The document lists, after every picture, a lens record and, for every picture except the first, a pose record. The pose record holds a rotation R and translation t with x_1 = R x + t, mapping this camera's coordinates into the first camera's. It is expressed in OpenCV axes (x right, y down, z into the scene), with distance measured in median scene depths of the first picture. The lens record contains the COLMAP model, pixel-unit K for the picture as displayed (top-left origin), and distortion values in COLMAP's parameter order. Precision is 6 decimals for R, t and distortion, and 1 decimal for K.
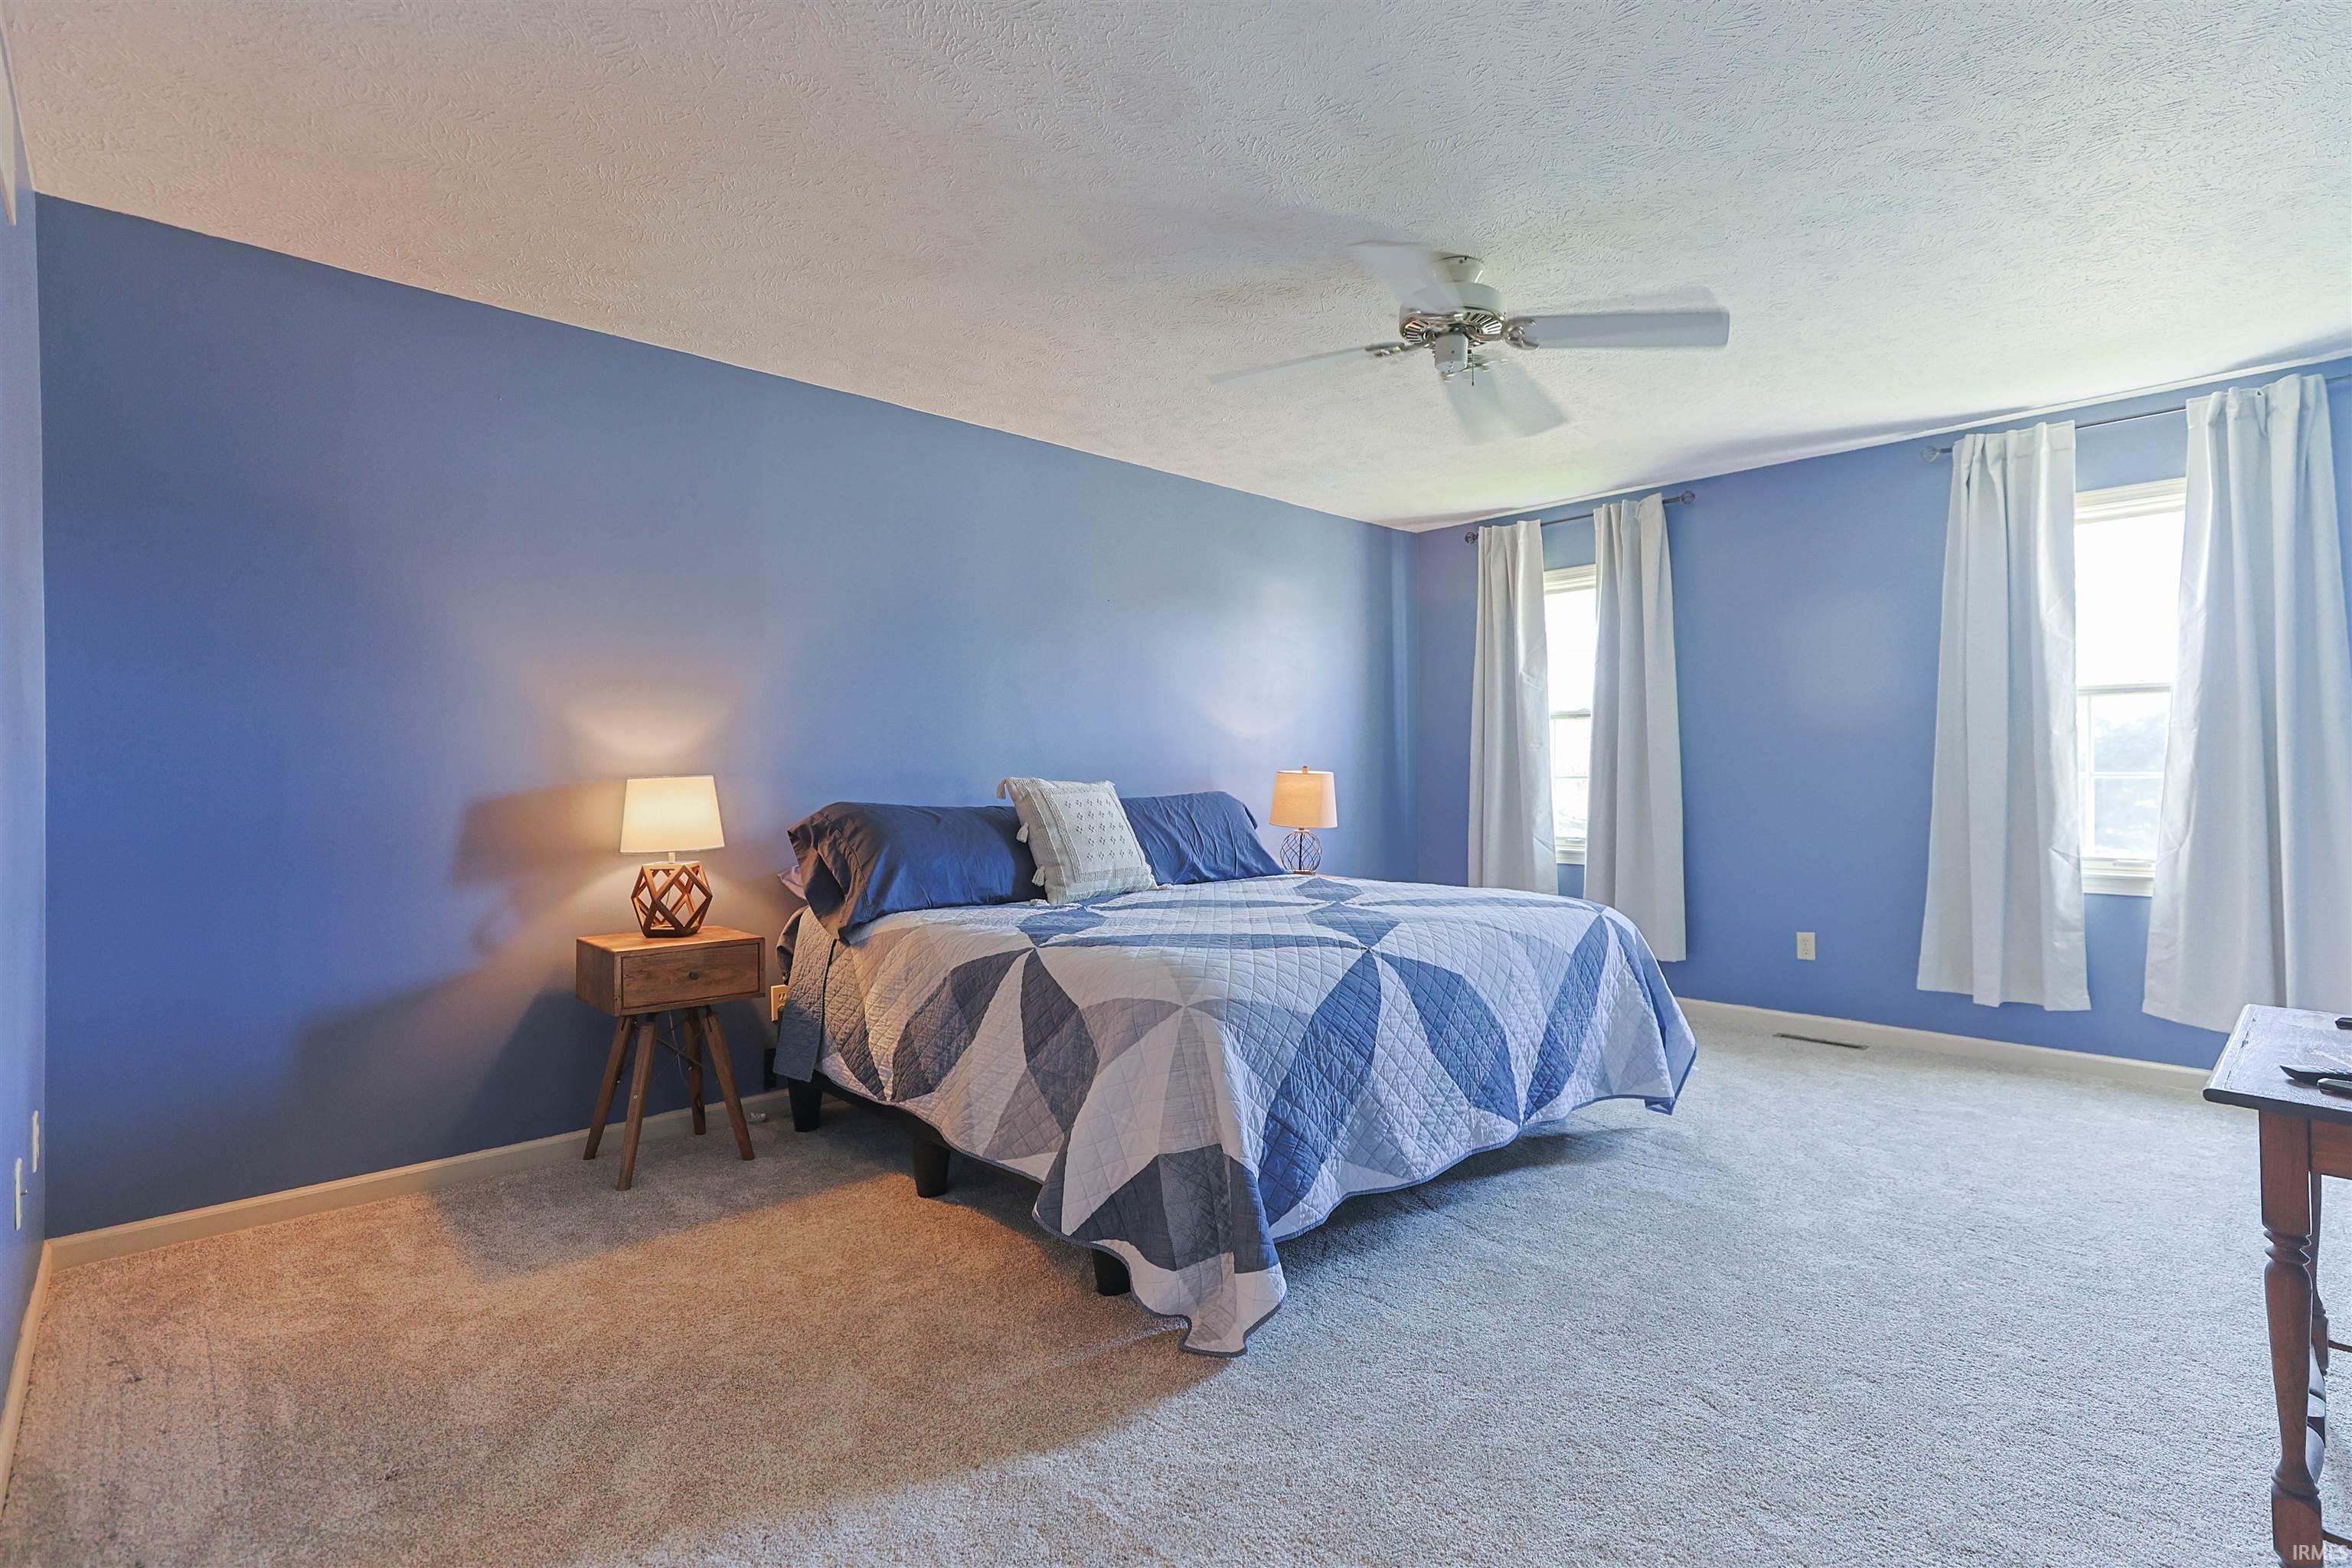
lens RADIAL K [[1130.9, 0, 1174.4], [0, 1130.9, 778.1], [0, 0, 1]] dist [-0.013094, 0.006993]
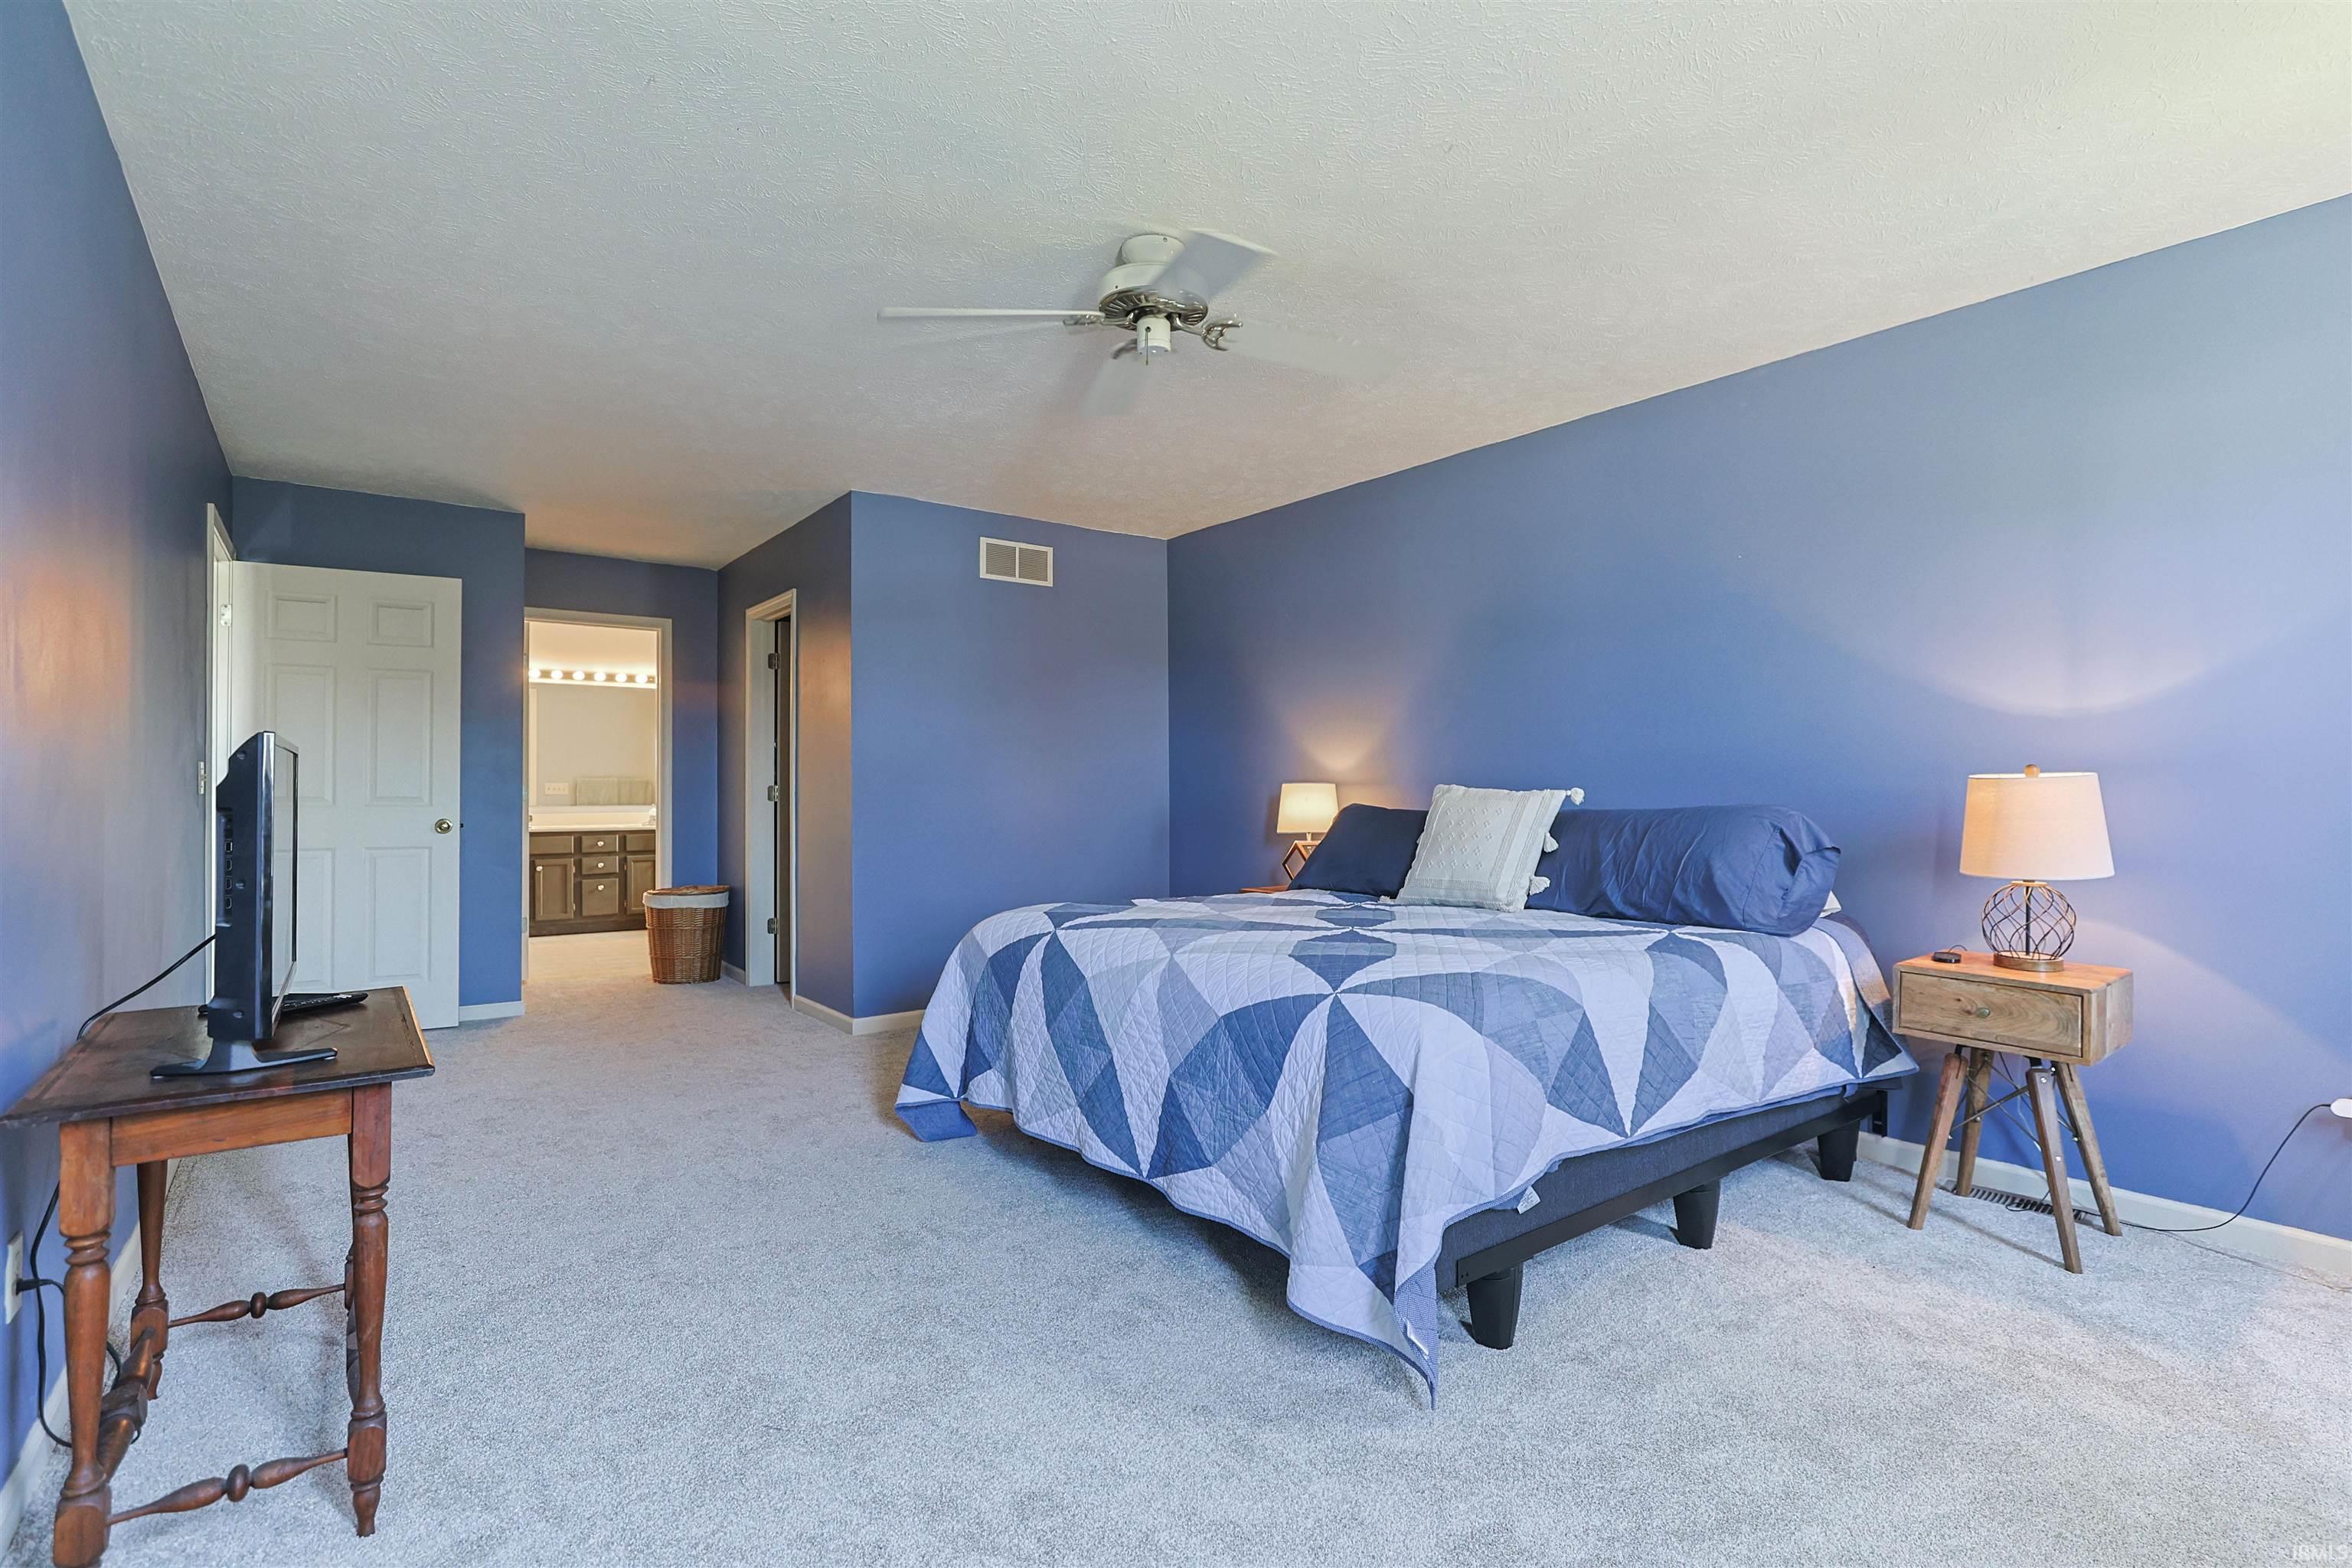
lens RADIAL K [[1130.9, 0, 1175.4], [0, 1130.9, 782.9], [0, 0, 1]] dist [-0.013094, 0.006993]
pose [[-0.111320, 0.000775, -0.993784, 1.210766], [-0.000757, 0.999999, 0.000865, -0.002574], [0.993784, 0.000849, -0.111319, 1.144625]]
